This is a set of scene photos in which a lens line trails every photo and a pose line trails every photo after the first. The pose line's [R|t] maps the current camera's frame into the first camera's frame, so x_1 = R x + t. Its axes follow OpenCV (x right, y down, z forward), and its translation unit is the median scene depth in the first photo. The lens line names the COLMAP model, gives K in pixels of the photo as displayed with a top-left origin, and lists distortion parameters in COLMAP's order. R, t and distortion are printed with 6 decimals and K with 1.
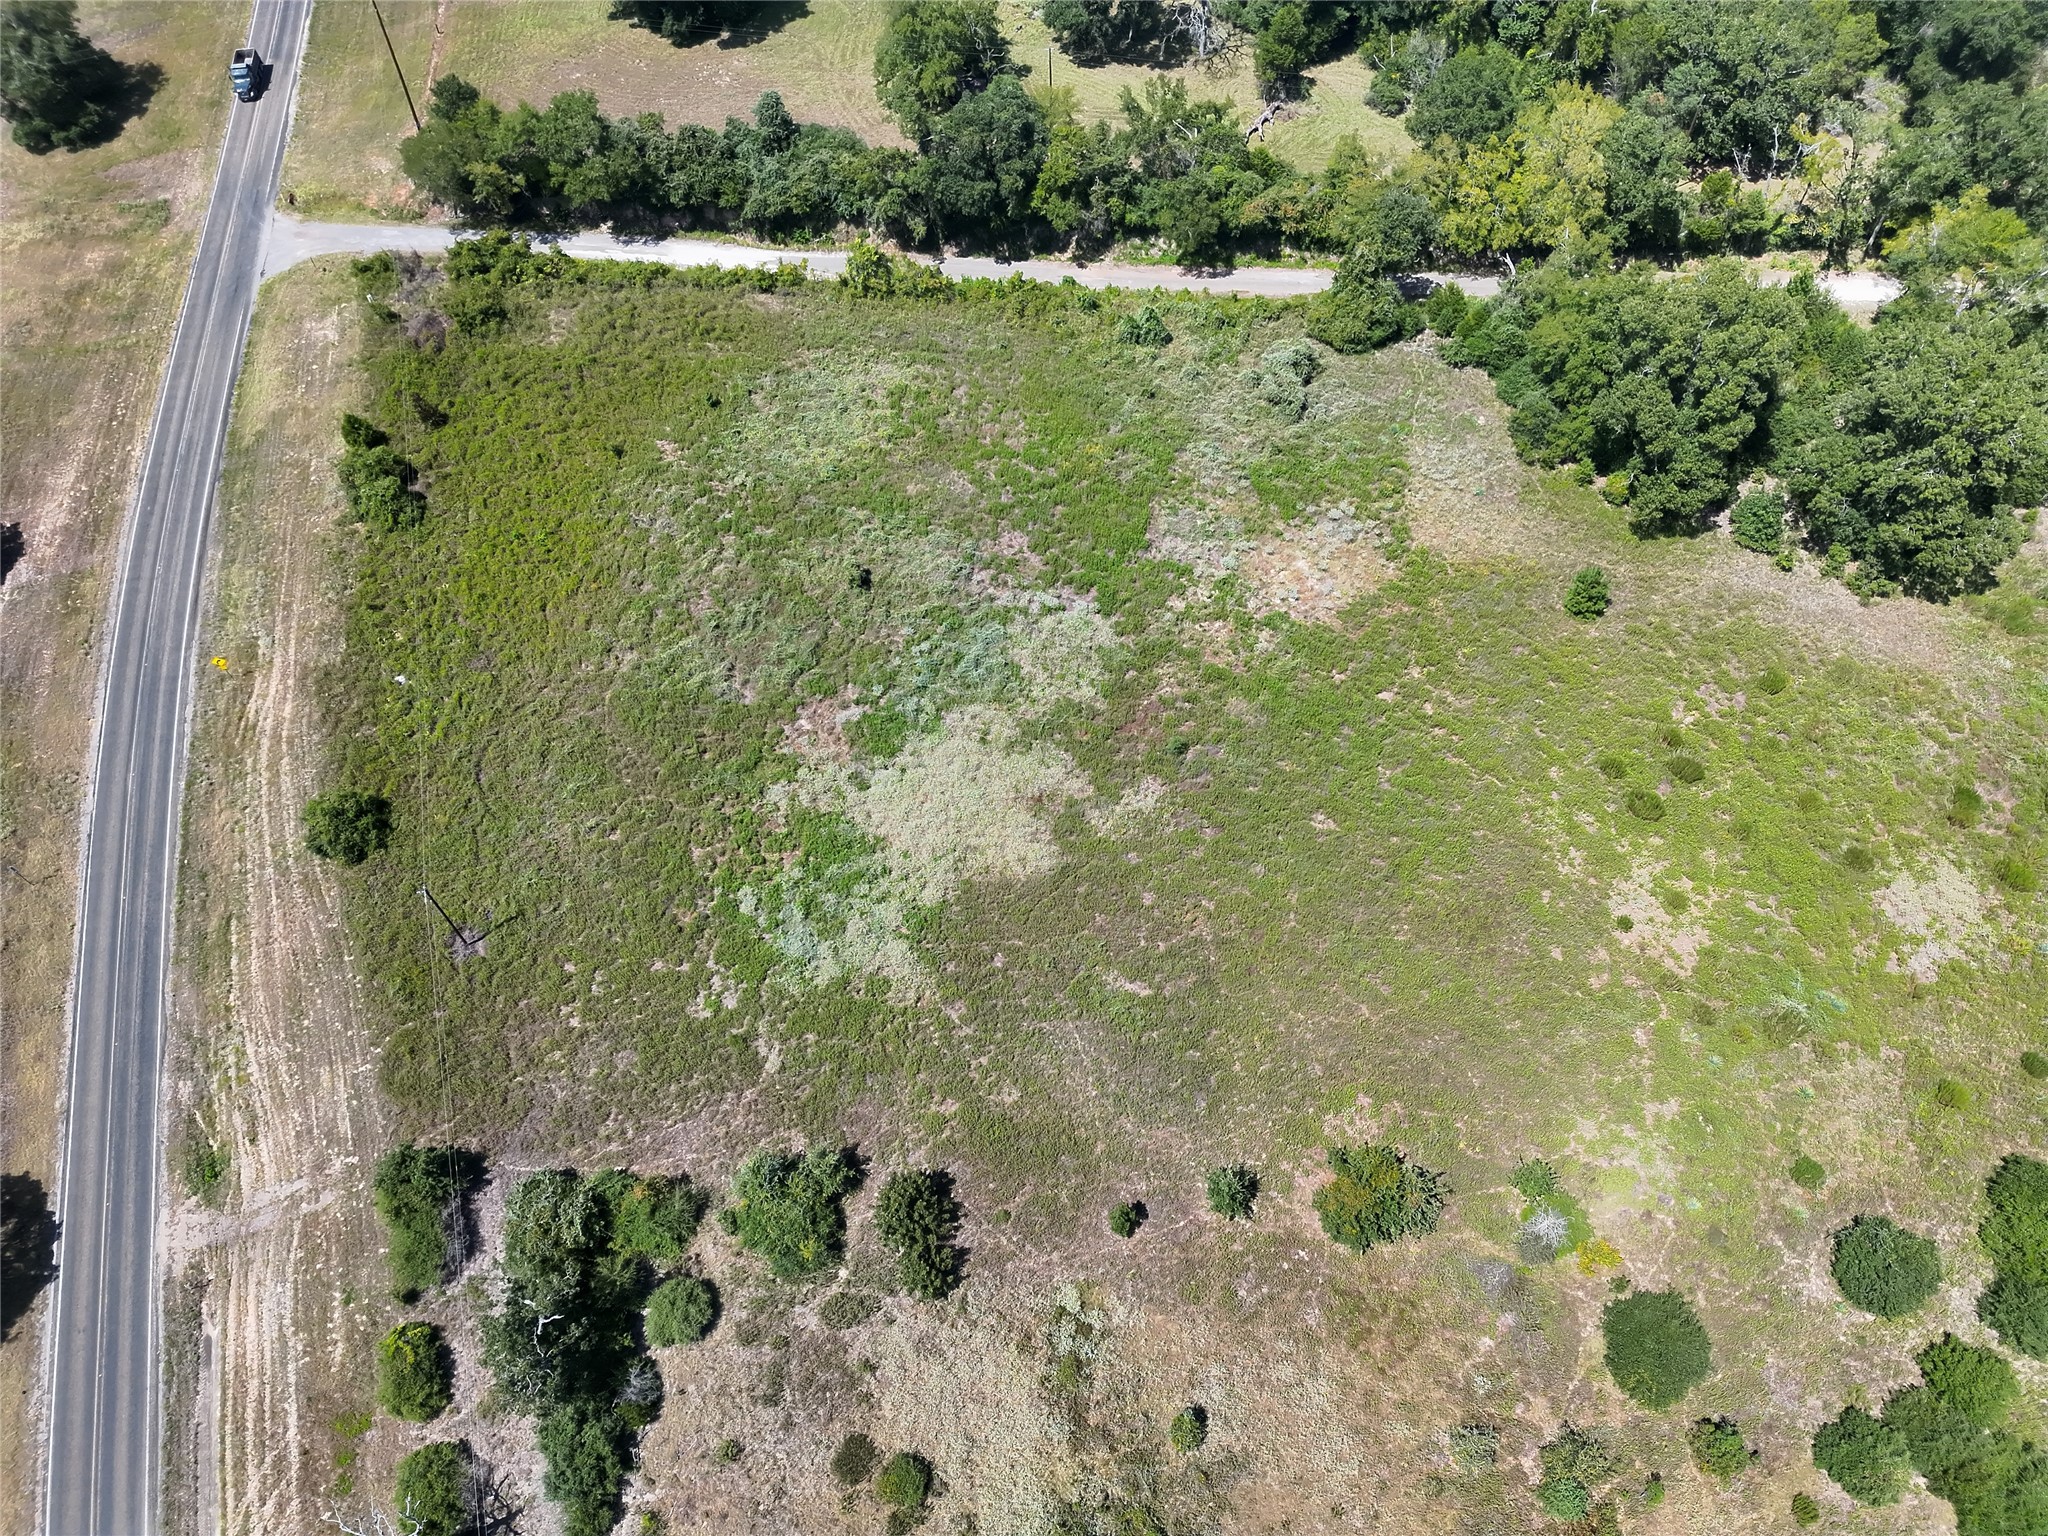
lens RADIAL K [[1444.9, 0, 1028.6], [0, 1444.9, 754.7], [0, 0, 1]] dist [0.062496, -0.052103]
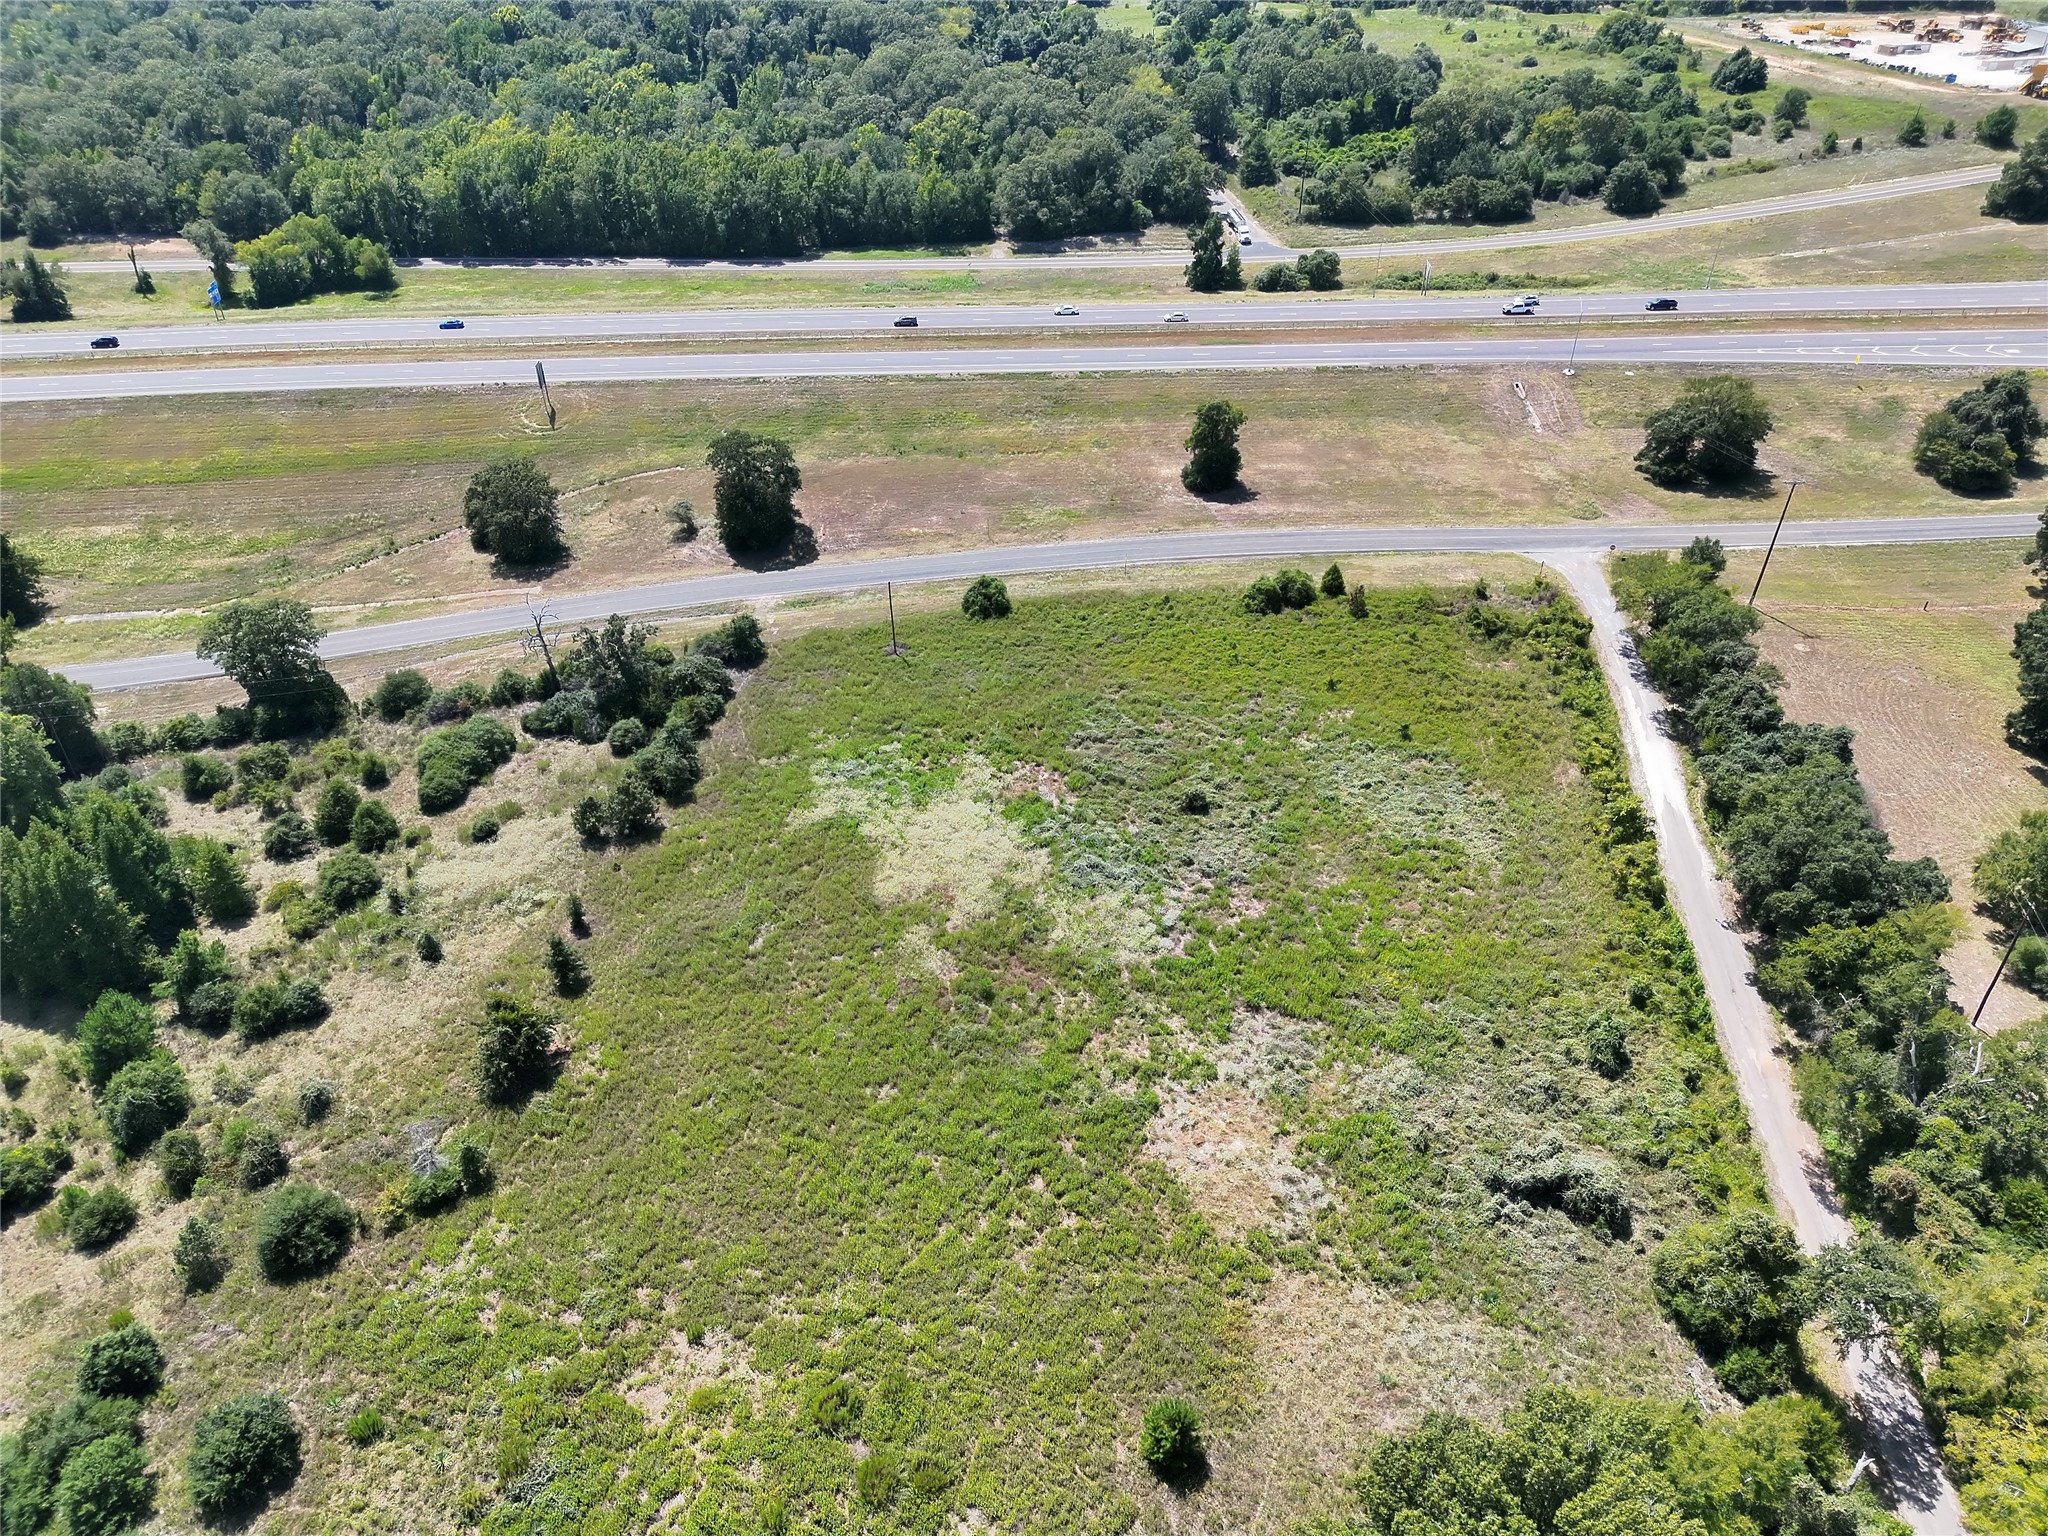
lens RADIAL K [[1444.9, 0, 1039.7], [0, 1444.9, 758.2], [0, 0, 1]] dist [0.062496, -0.052103]
pose [[-0.102323, 0.575738, -0.811207, 0.793905], [-0.836232, 0.391873, 0.383603, -0.470122], [0.538744, 0.717609, 0.441353, 0.413925]]
